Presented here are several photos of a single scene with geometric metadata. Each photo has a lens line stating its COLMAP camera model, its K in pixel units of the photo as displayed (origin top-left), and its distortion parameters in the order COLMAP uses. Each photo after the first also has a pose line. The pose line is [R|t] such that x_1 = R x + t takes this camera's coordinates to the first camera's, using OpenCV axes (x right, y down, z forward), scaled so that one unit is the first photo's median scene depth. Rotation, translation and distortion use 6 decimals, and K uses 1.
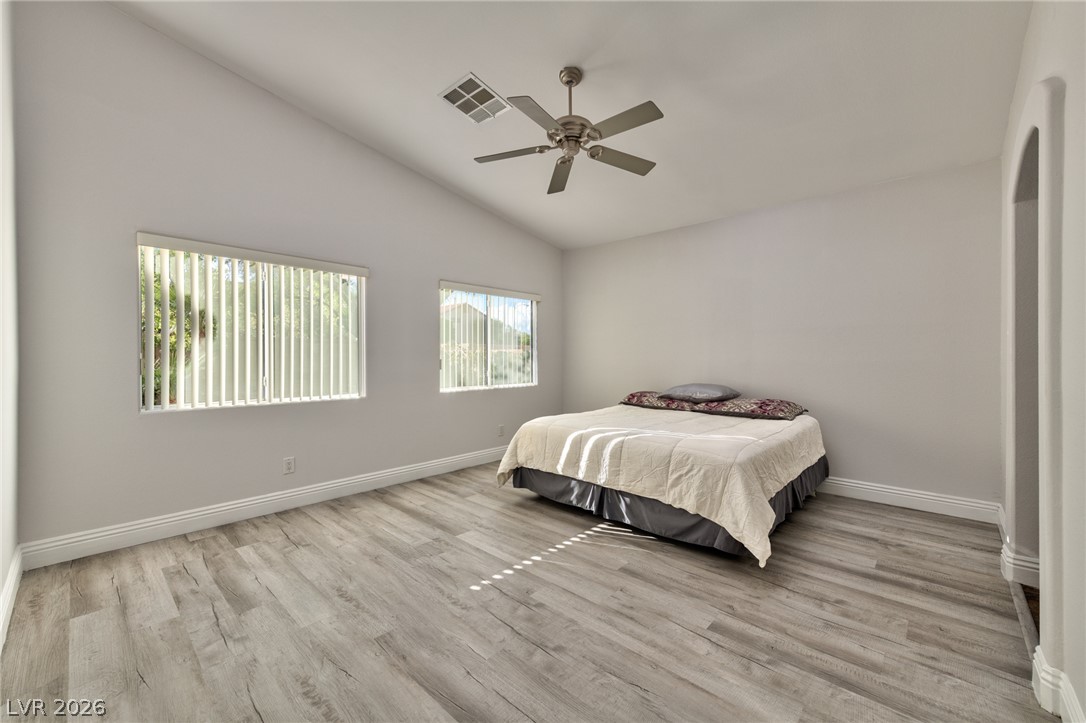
lens RADIAL K [[425.0, 0, 547.5], [0, 425.0, 360.8], [0, 0, 1]] dist [0.010790, 0.000131]
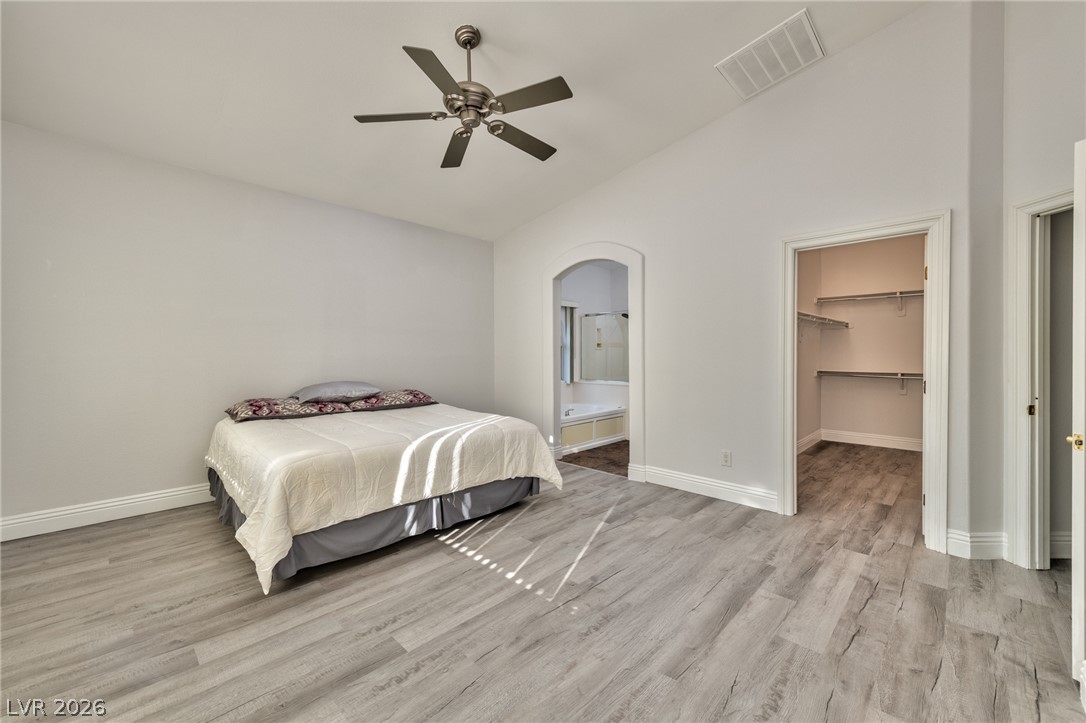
lens RADIAL K [[425.0, 0, 550.3], [0, 425.0, 353.8], [0, 0, 1]] dist [0.010790, 0.000131]
pose [[0.028877, 0.000723, 0.999583, -0.850967], [0.005215, 0.999986, -0.000874, -0.004280], [-0.999569, 0.005238, 0.028873, 0.818110]]
